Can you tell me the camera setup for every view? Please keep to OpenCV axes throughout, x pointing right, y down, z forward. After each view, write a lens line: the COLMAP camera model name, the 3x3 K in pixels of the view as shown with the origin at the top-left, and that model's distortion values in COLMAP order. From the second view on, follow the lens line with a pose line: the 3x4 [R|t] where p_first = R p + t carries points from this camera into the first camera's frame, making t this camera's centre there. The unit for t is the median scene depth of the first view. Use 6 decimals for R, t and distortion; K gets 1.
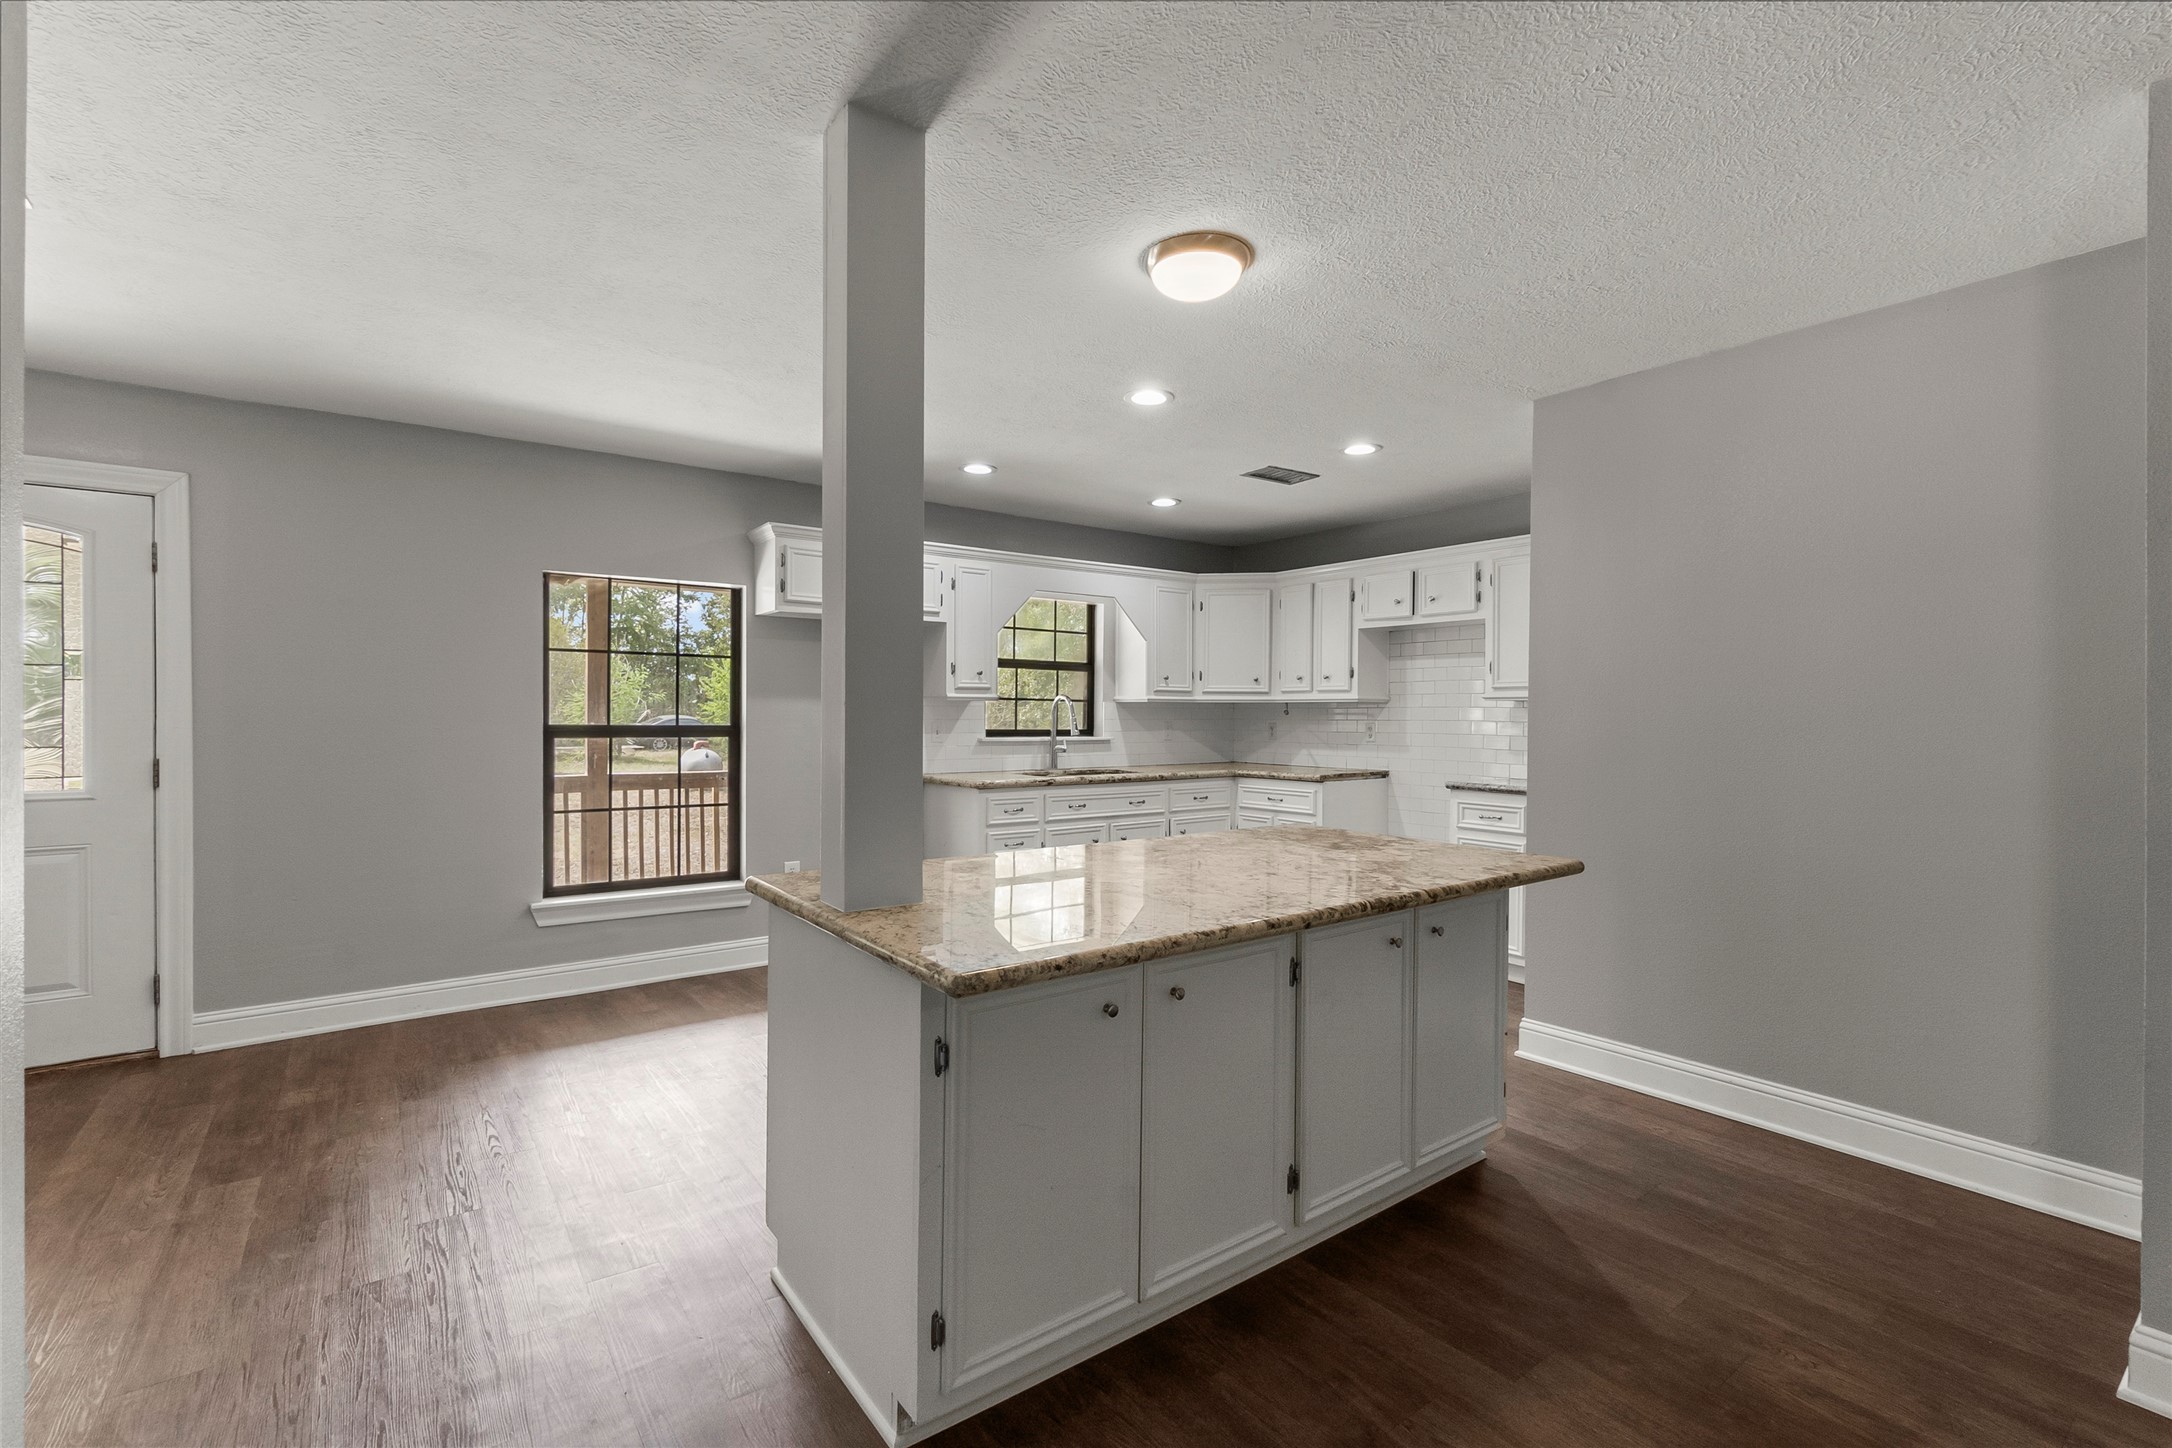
lens RADIAL K [[949.6, 0, 1089.5], [0, 949.6, 725.4], [0, 0, 1]] dist [-0.001427, 0.000042]
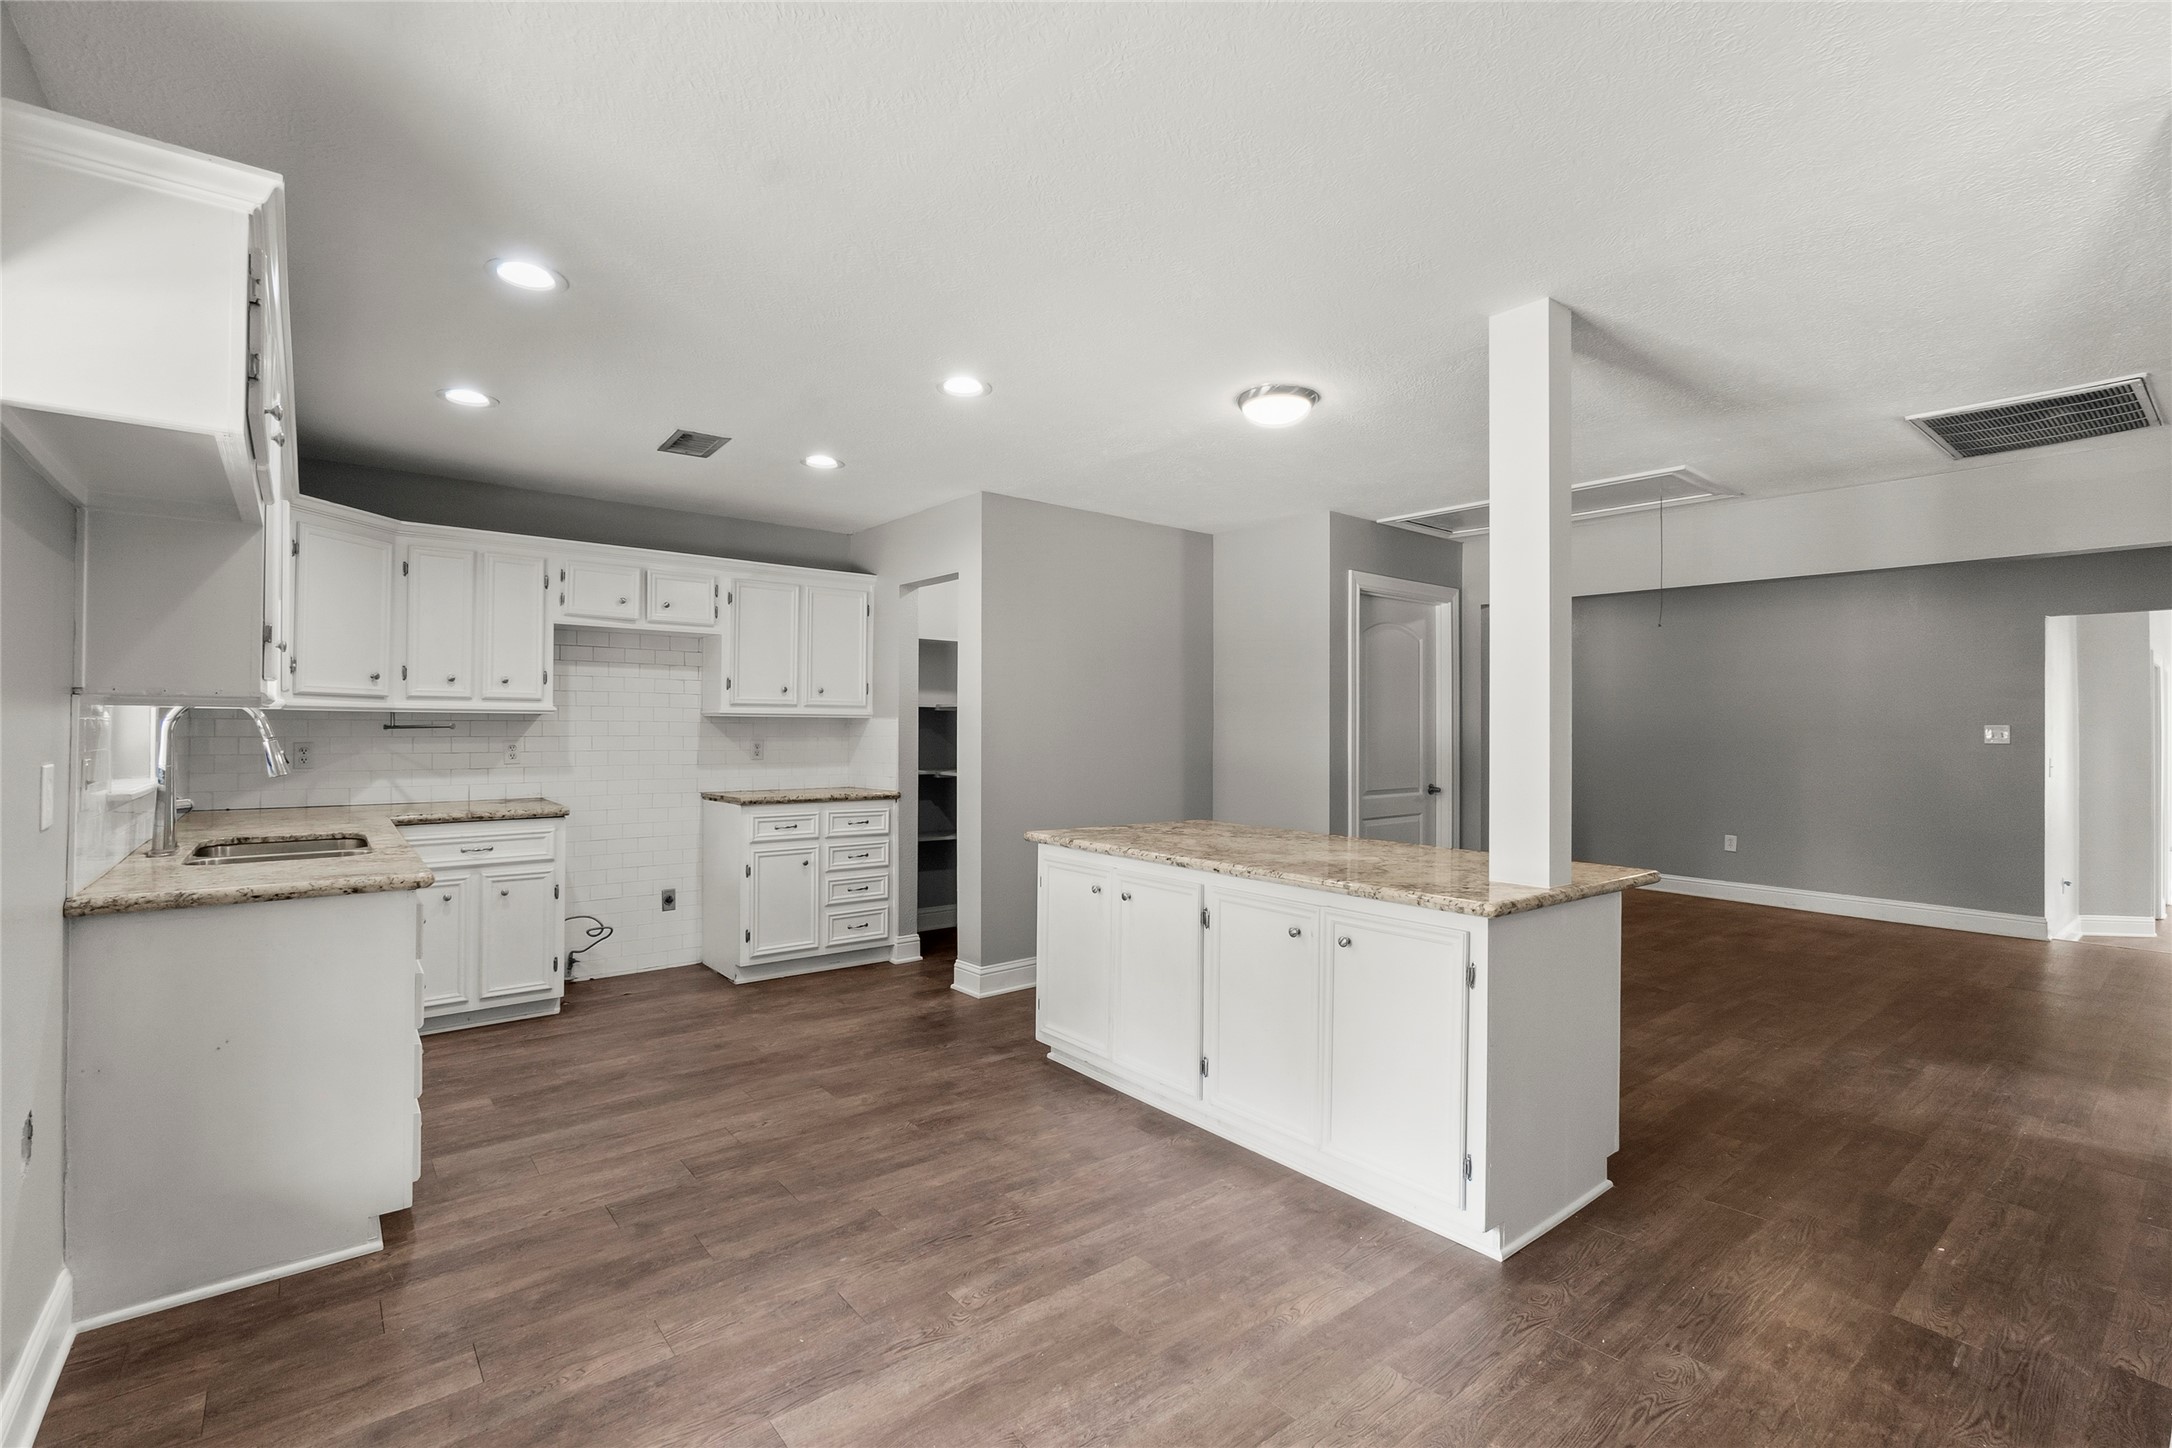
lens RADIAL K [[949.6, 0, 1087.5], [0, 949.6, 725.4], [0, 0, 1]] dist [-0.001427, 0.000042]
pose [[-0.037771, 0.004320, 0.999277, -0.605496], [0.007783, 0.999962, -0.004028, -0.009017], [-0.999256, 0.007625, -0.037803, 0.651533]]
